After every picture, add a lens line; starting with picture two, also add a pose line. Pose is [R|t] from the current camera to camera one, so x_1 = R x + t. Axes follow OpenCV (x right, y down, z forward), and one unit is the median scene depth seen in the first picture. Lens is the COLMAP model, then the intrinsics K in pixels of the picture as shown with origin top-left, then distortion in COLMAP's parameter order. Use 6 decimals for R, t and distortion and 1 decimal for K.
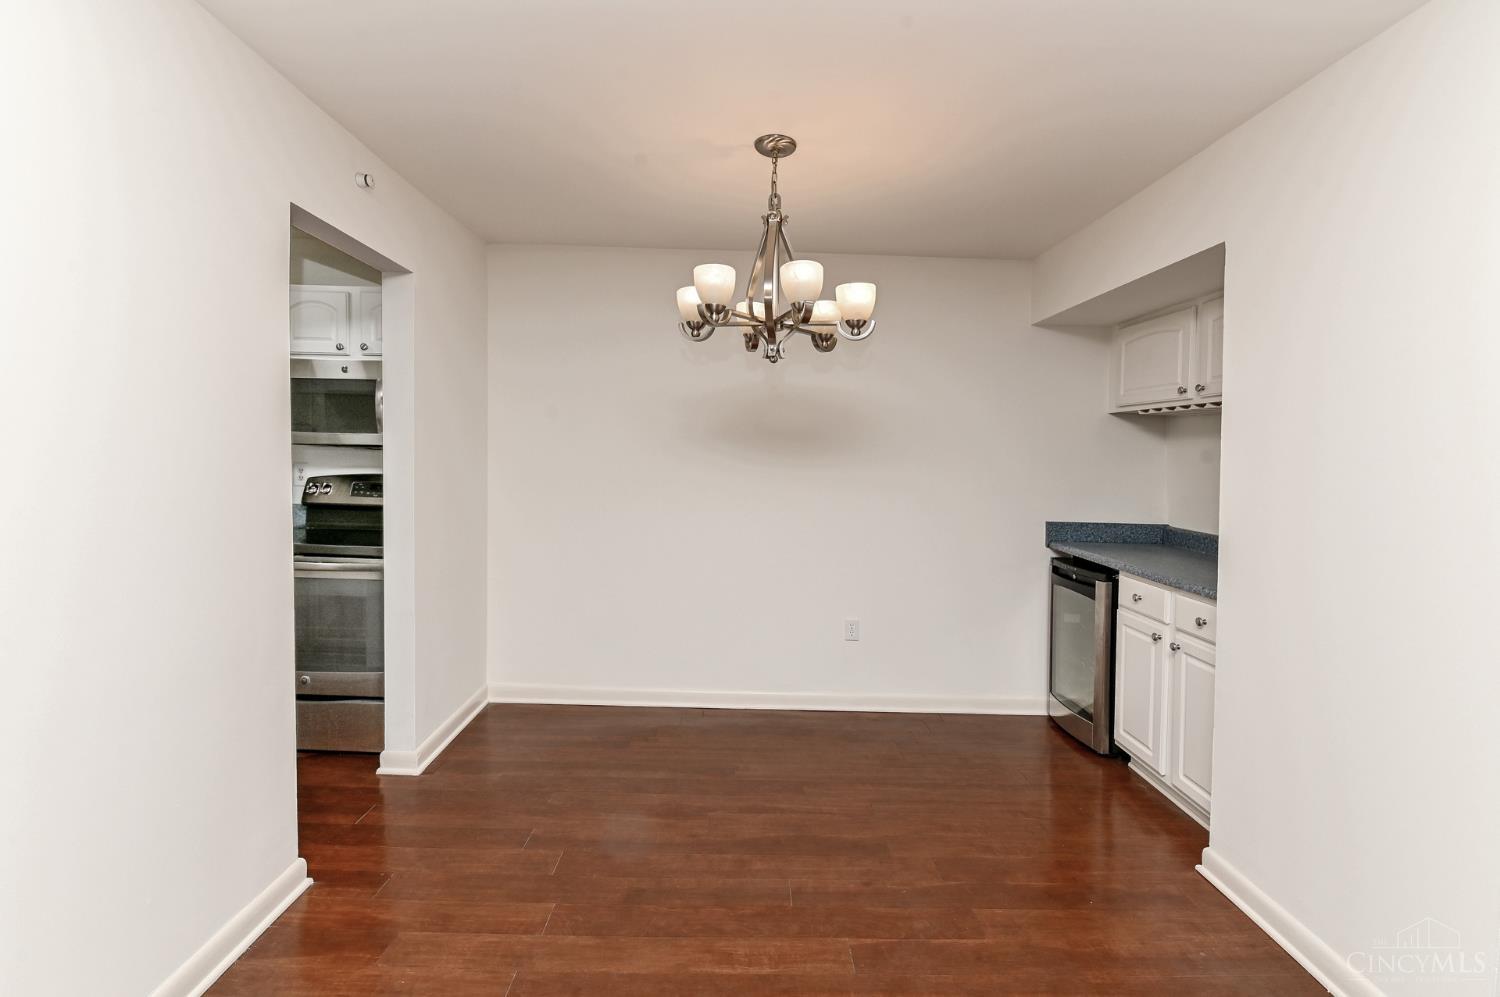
lens RADIAL K [[672.8, 0, 752.1], [0, 672.8, 473.0], [0, 0, 1]] dist [-0.017261, -0.000488]
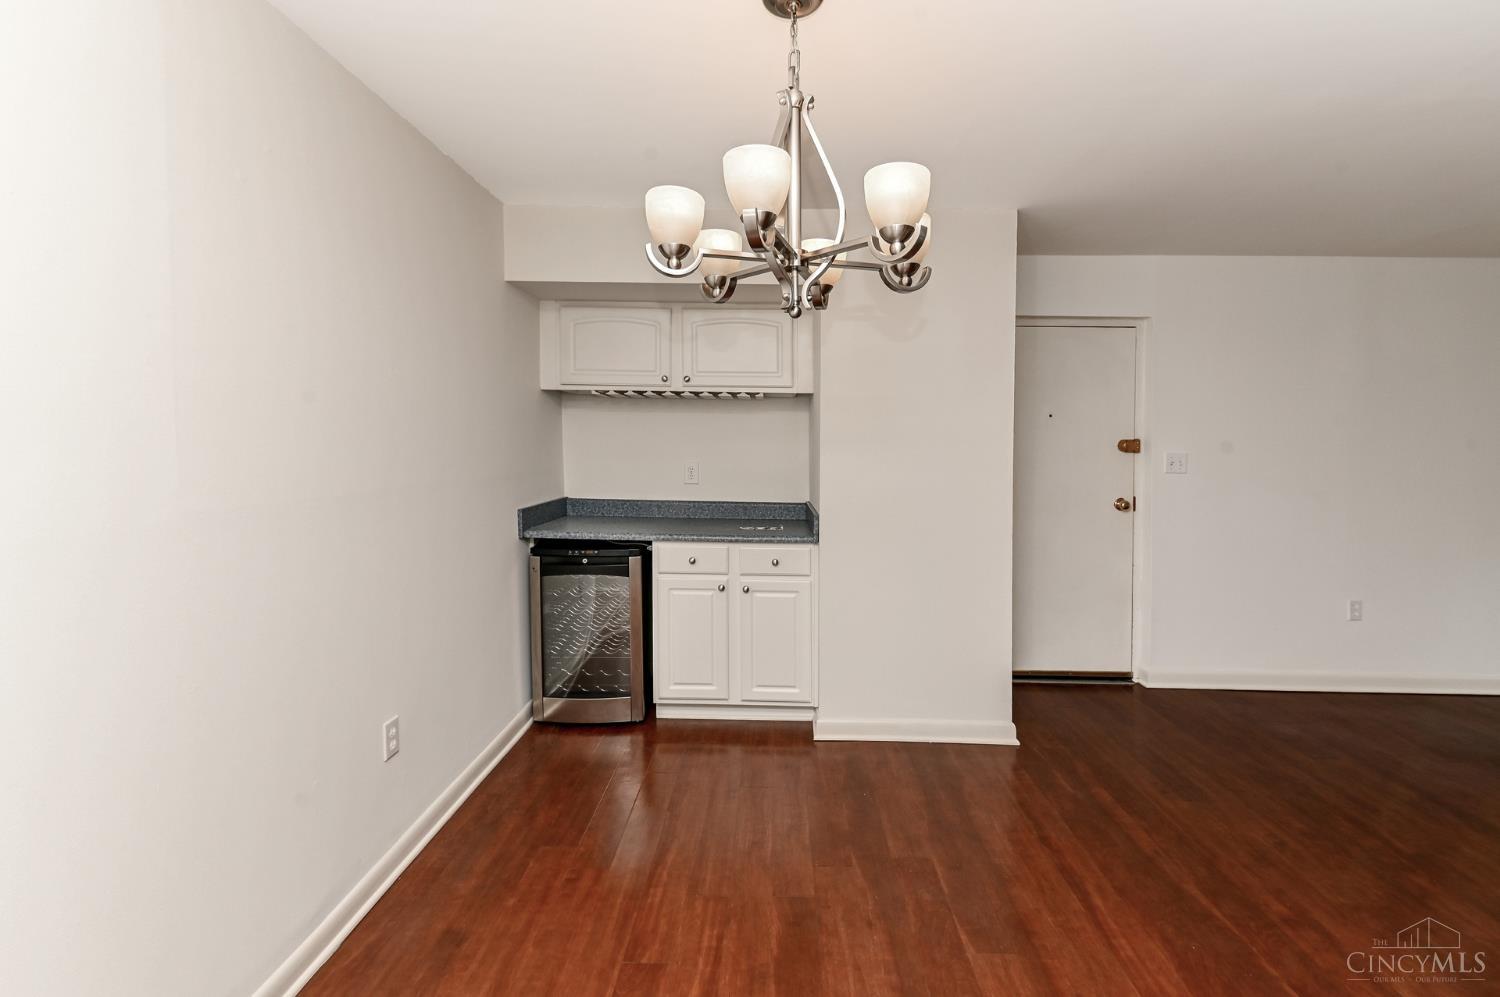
lens RADIAL K [[648.6, 0, 755.0], [0, 648.6, 446.6], [0, 0, 1]] dist [-0.021416, -0.000410]
pose [[0.031710, -0.026089, 0.999157, -0.493265], [0.022593, 0.999423, 0.025378, -0.029583], [-0.999242, 0.021769, 0.032281, 0.829611]]
